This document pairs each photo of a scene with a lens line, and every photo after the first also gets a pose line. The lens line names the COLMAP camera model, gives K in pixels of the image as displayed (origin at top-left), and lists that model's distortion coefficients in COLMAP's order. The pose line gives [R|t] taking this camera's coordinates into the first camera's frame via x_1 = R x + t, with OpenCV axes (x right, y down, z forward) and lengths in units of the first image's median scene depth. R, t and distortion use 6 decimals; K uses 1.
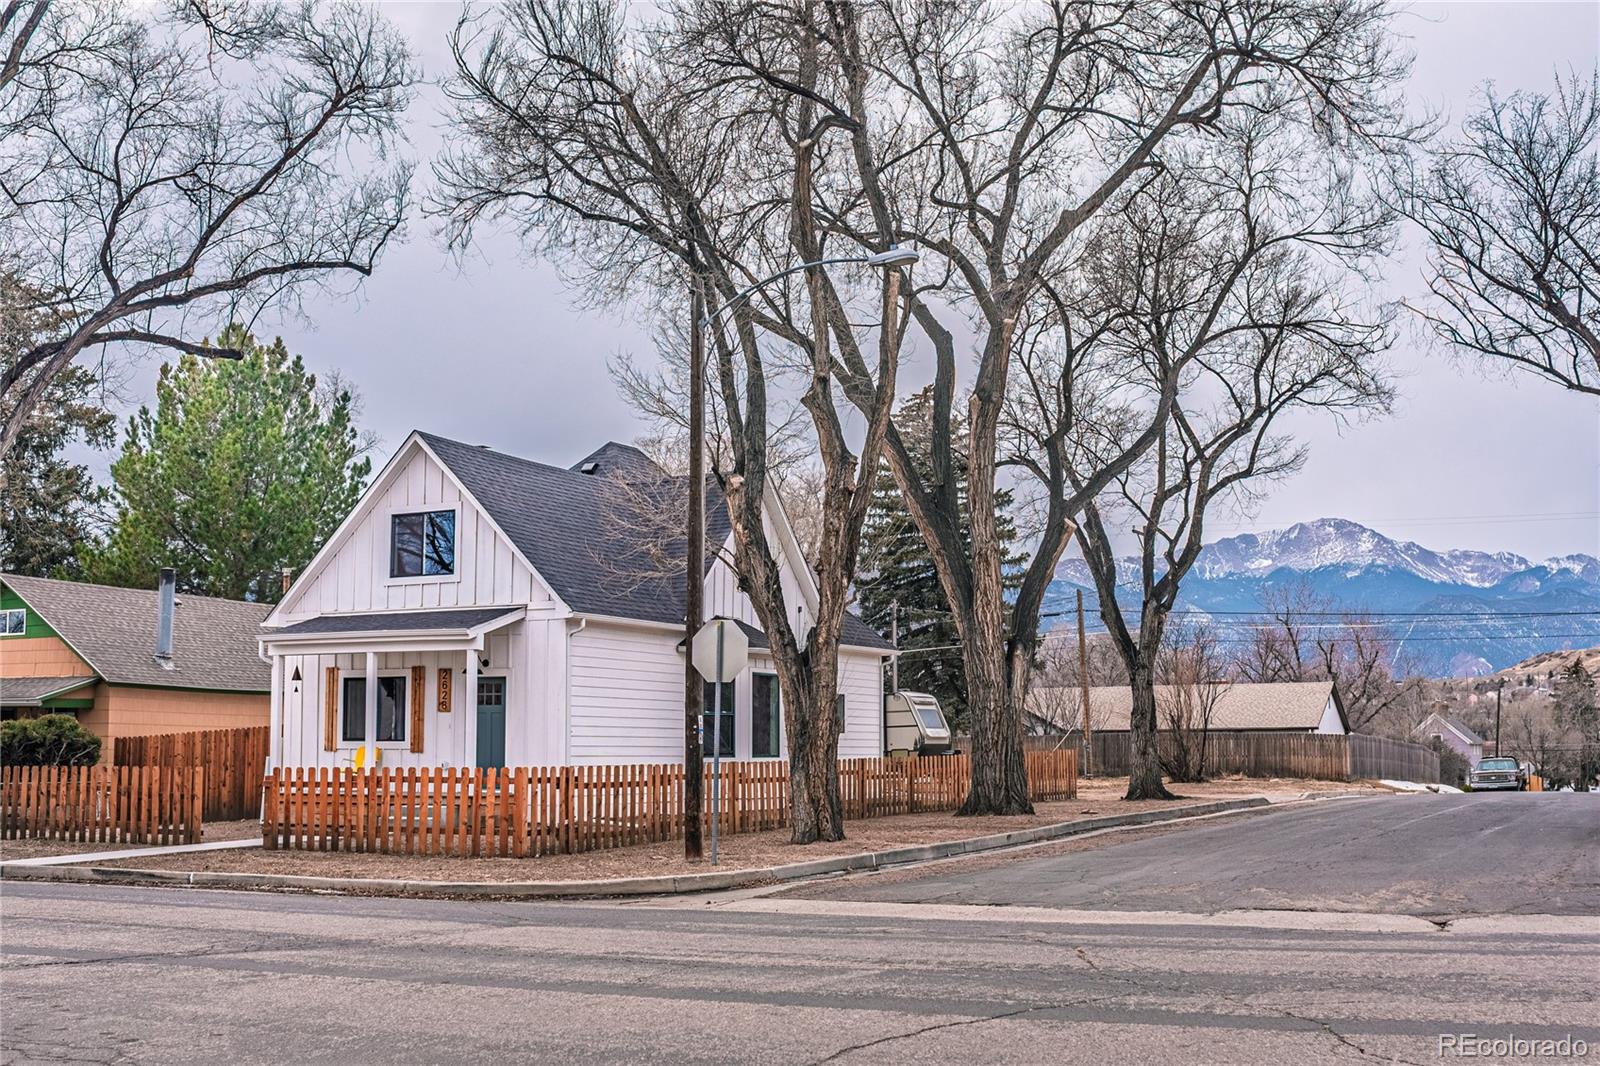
lens RADIAL K [[1750.4, 0, 802.5], [0, 1750.4, 539.4], [0, 0, 1]] dist [-0.141417, 0.231030]
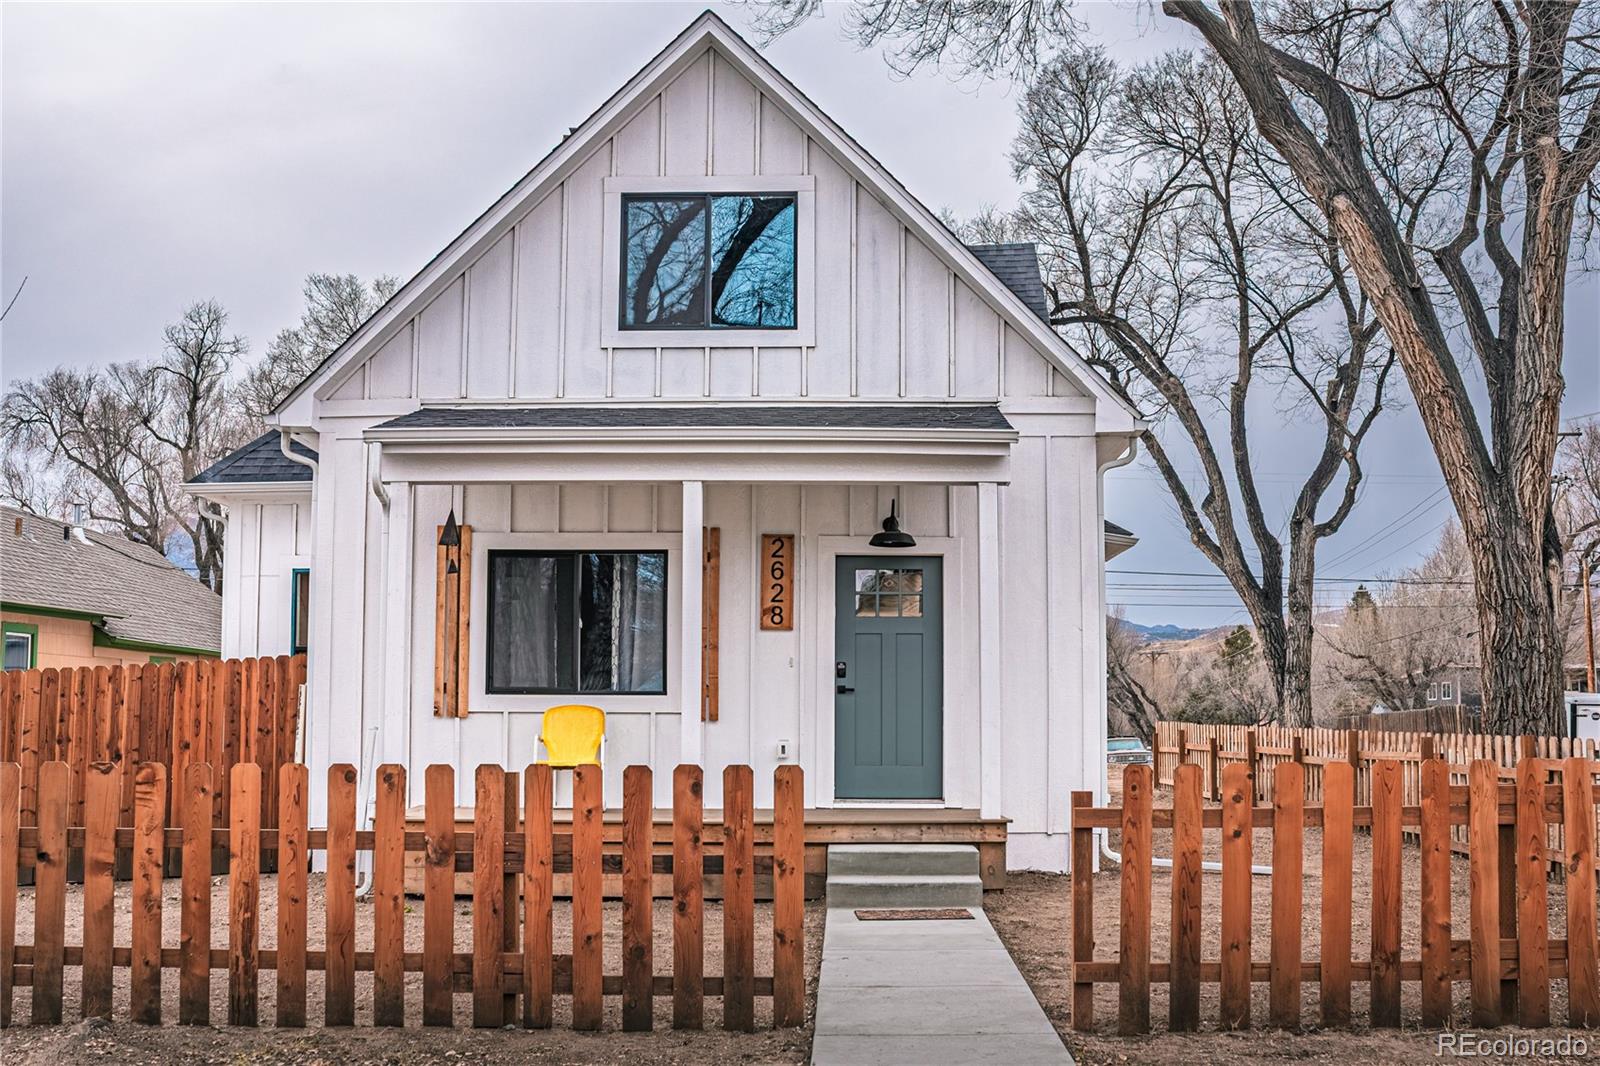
lens RADIAL K [[1684.4, 0, 806.0], [0, 1684.4, 557.4], [0, 0, 1]] dist [-0.144290, 0.182012]
pose [[0.901467, 0.047292, 0.430256, -0.380923], [-0.055837, 0.998414, 0.007247, 0.075468], [-0.429231, -0.030557, 0.902678, 0.593383]]
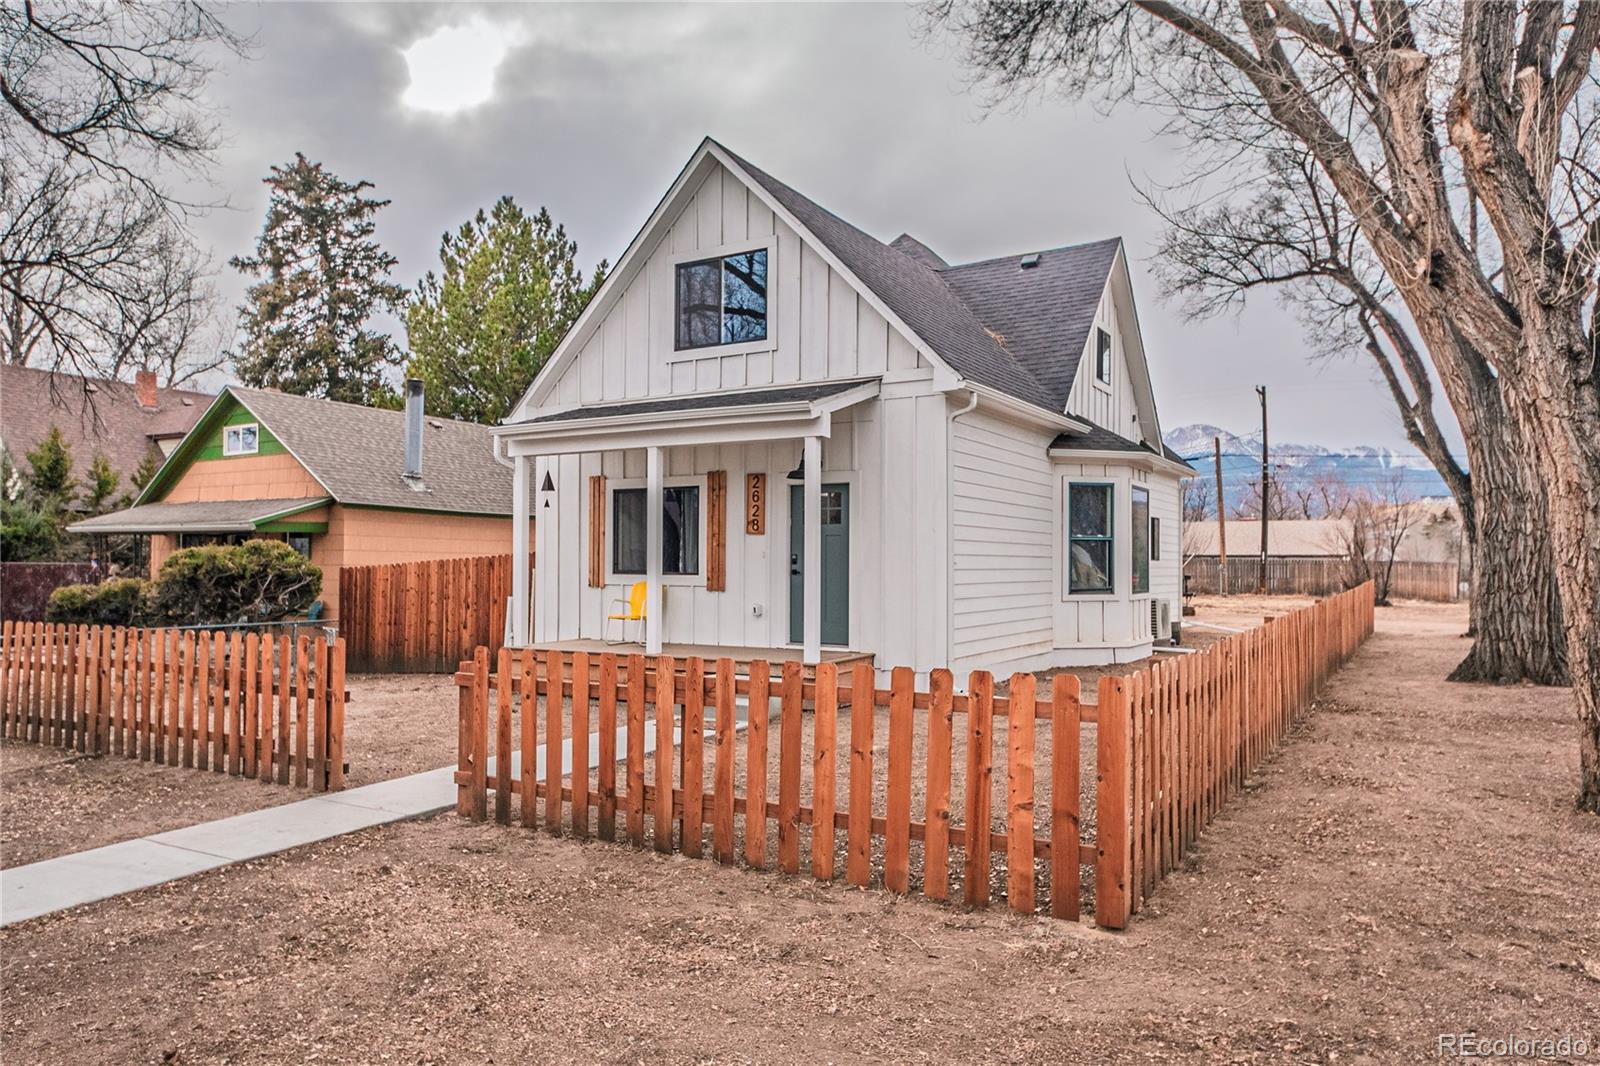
lens RADIAL K [[1044.9, 0, 800.0], [0, 1044.9, 533.0], [0, 0, 1]] dist [-0.005283, 0.008181]
pose [[0.997218, 0.003554, -0.074461, -0.153488], [0.003224, 0.995872, 0.090713, 0.058942], [0.074476, -0.090700, 0.993089, 0.567535]]
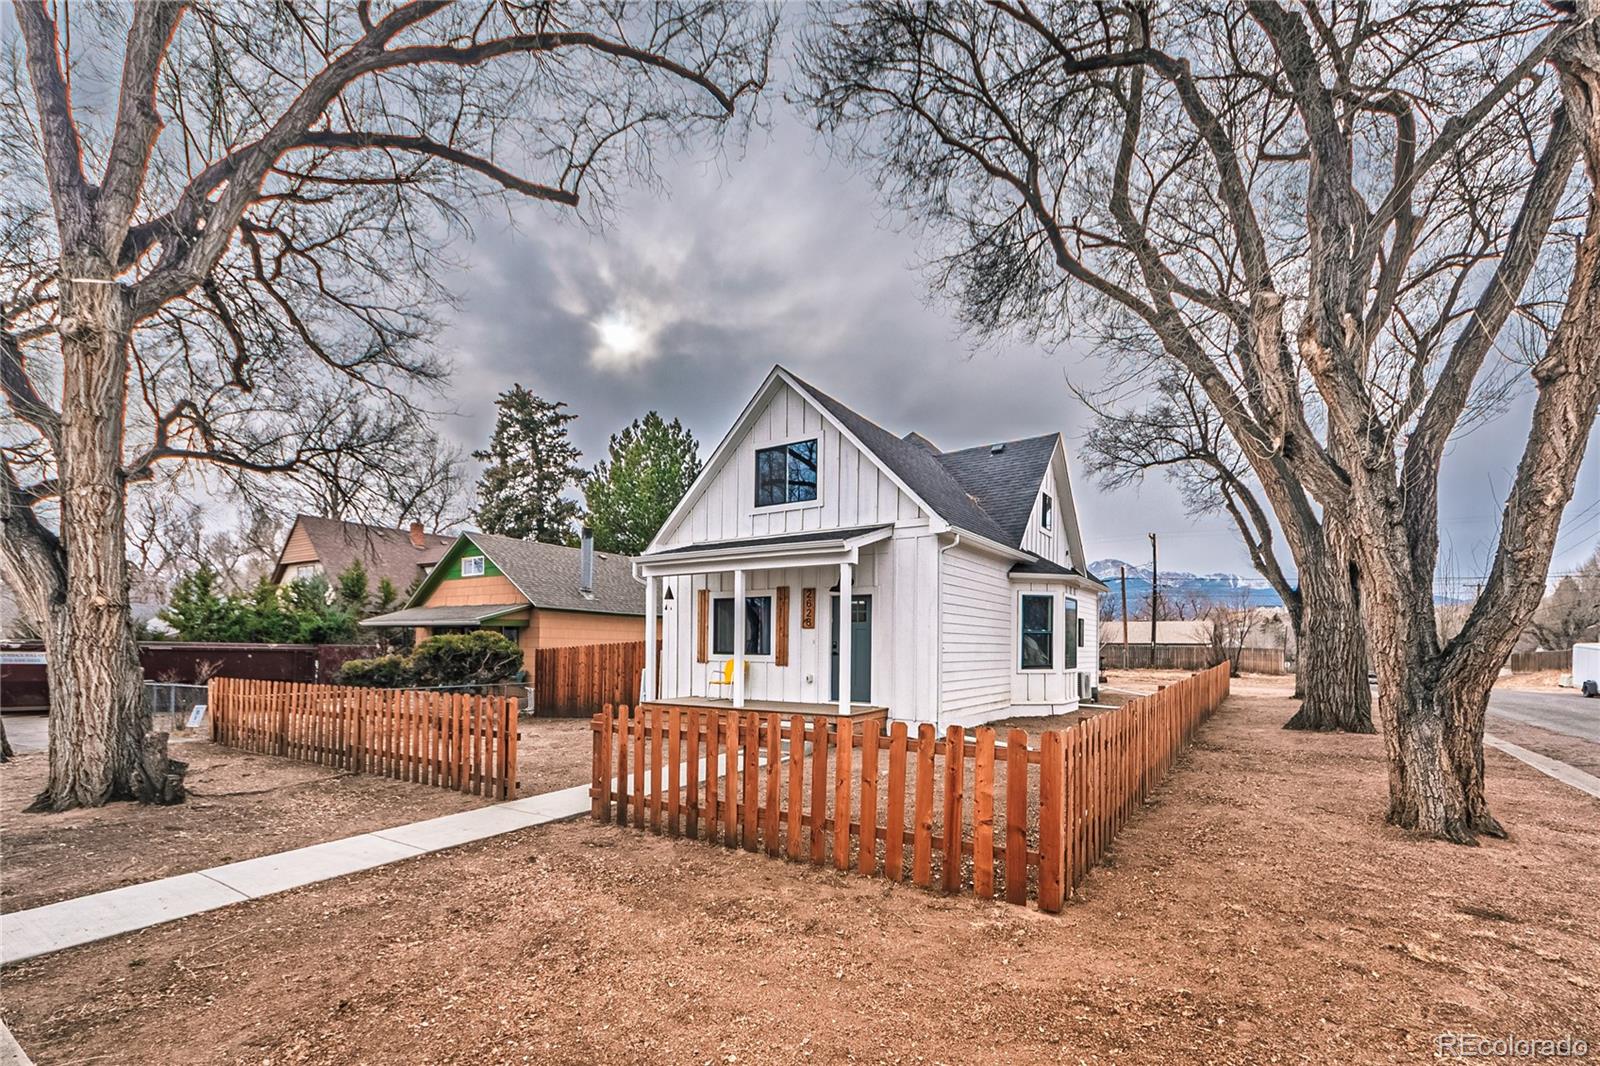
lens RADIAL K [[645.3, 0, 790.2], [0, 645.3, 634.6], [0, 0, 1]] dist [0.000833, -0.000508]
pose [[0.985761, 0.009030, -0.167911, -0.147480], [0.008051, 0.994878, 0.100766, 0.061573], [0.167960, -0.100683, 0.980639, 0.596051]]
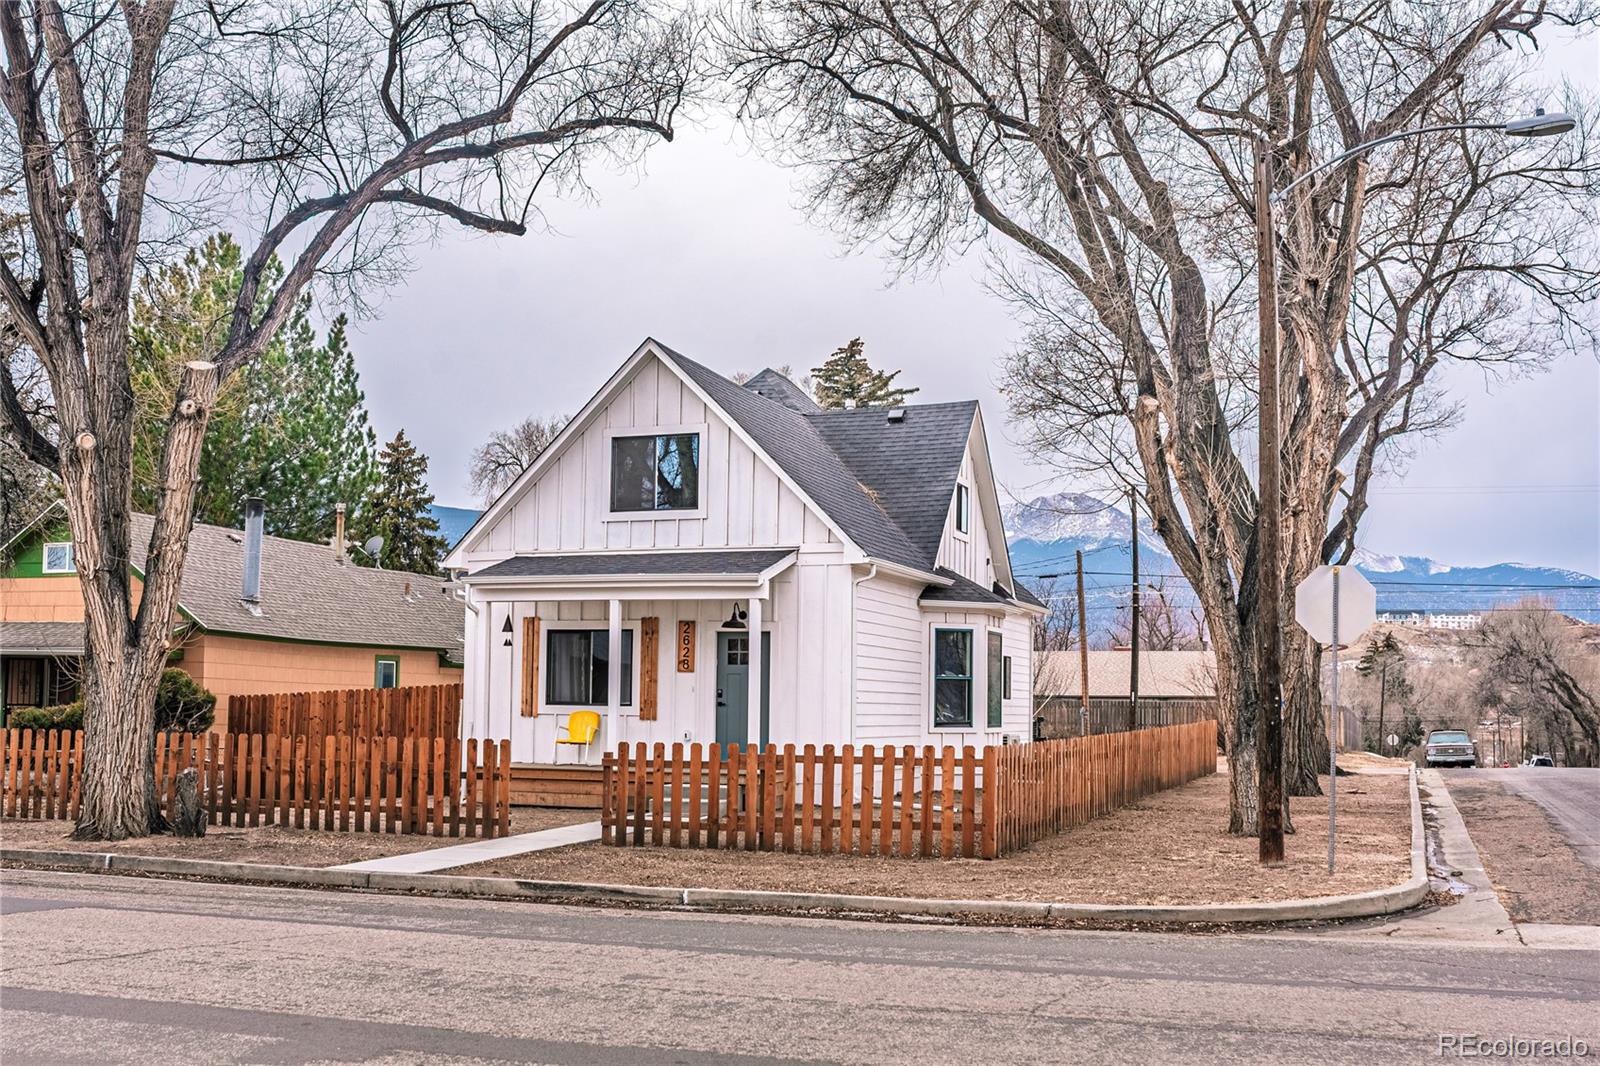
lens RADIAL K [[1716.2, 0, 730.1], [0, 1716.2, 530.2], [0, 0, 1]] dist [-0.140073, 0.212537]
pose [[0.995419, 0.024940, 0.092294, -0.258690], [-0.026492, 0.999527, 0.015630, 0.016485], [-0.091860, -0.018003, 0.995609, 0.167567]]
